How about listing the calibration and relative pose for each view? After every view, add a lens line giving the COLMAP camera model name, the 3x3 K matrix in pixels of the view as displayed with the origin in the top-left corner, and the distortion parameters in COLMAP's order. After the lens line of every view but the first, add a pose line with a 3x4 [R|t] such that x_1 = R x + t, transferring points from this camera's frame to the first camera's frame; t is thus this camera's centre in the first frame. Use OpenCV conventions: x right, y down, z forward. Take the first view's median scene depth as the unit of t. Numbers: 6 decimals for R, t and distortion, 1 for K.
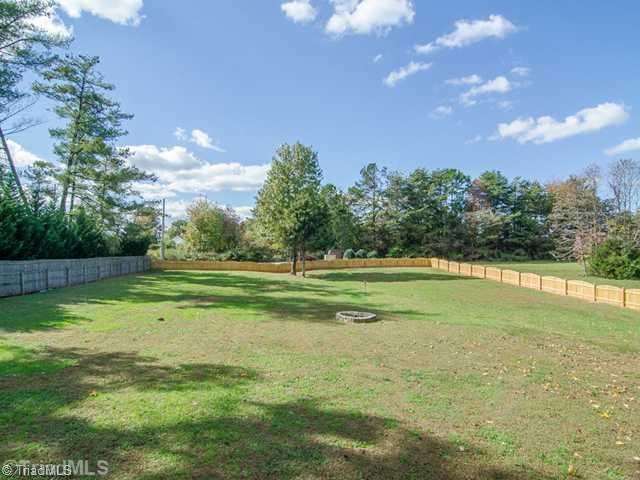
lens RADIAL K [[352.7, 0, 318.9], [0, 352.7, 244.3], [0, 0, 1]] dist [-0.000450, -0.000652]
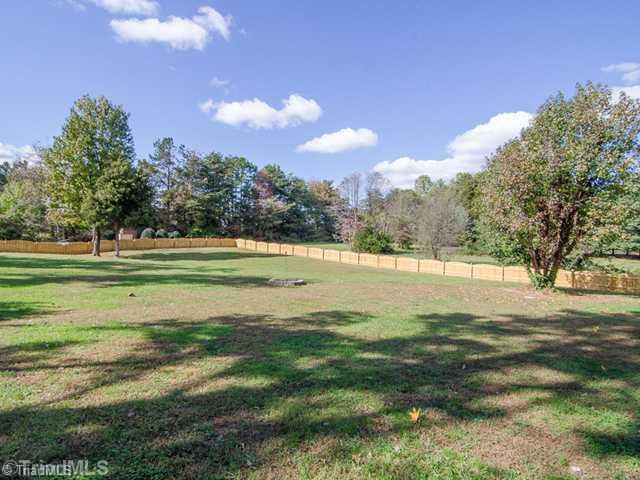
lens RADIAL K [[352.7, 0, 318.9], [0, 352.7, 244.3], [0, 0, 1]] dist [-0.000450, -0.000652]
pose [[0.764091, 0.003827, 0.645097, -0.157139], [-0.031183, 0.999033, 0.031009, 0.012453], [-0.644354, -0.043810, 0.763471, 0.016988]]
